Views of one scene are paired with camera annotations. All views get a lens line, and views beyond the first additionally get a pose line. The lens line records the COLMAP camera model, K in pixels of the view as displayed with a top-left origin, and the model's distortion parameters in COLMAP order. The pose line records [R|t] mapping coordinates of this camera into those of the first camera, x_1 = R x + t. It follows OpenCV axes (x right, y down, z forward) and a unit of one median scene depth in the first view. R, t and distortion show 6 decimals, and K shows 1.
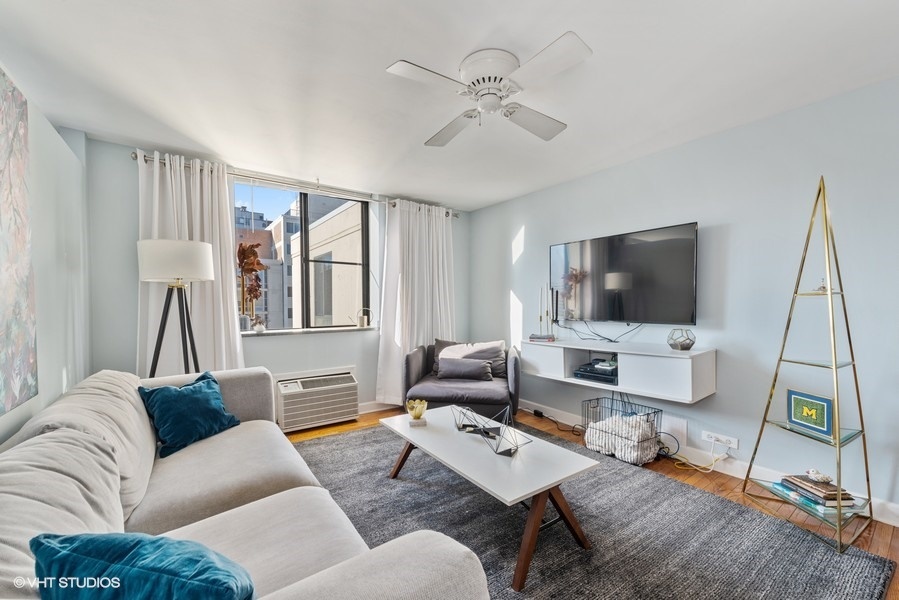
lens RADIAL K [[369.2, 0, 447.1], [0, 369.2, 308.9], [0, 0, 1]] dist [-0.000811, -0.000551]
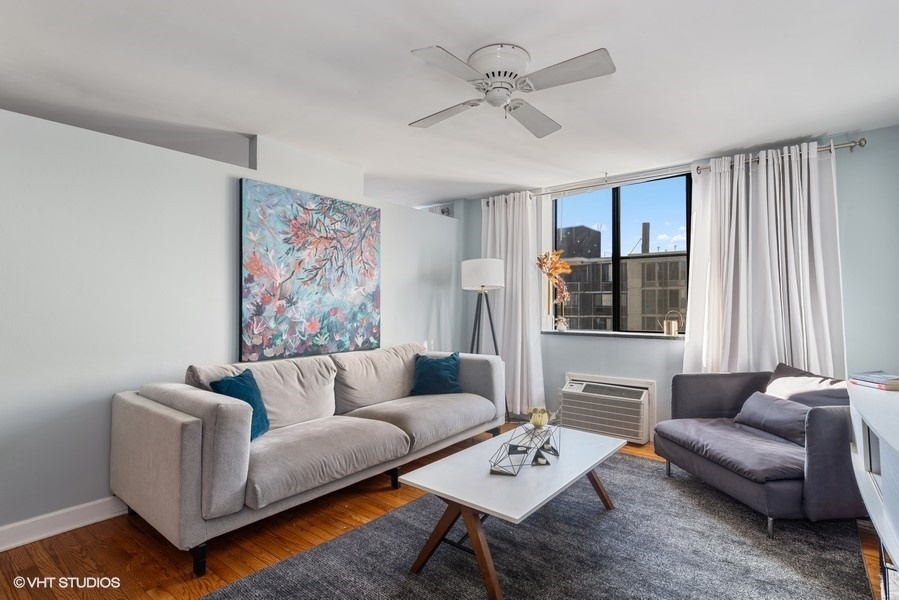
lens RADIAL K [[449.2, 0, 447.4], [0, 449.2, 294.4], [0, 0, 1]] dist [-0.001902, -0.000205]
pose [[0.253863, -0.019524, -0.967043, 0.677580], [-0.016615, 0.999561, -0.024542, -0.007002], [0.967097, 0.022298, 0.253427, 0.339015]]
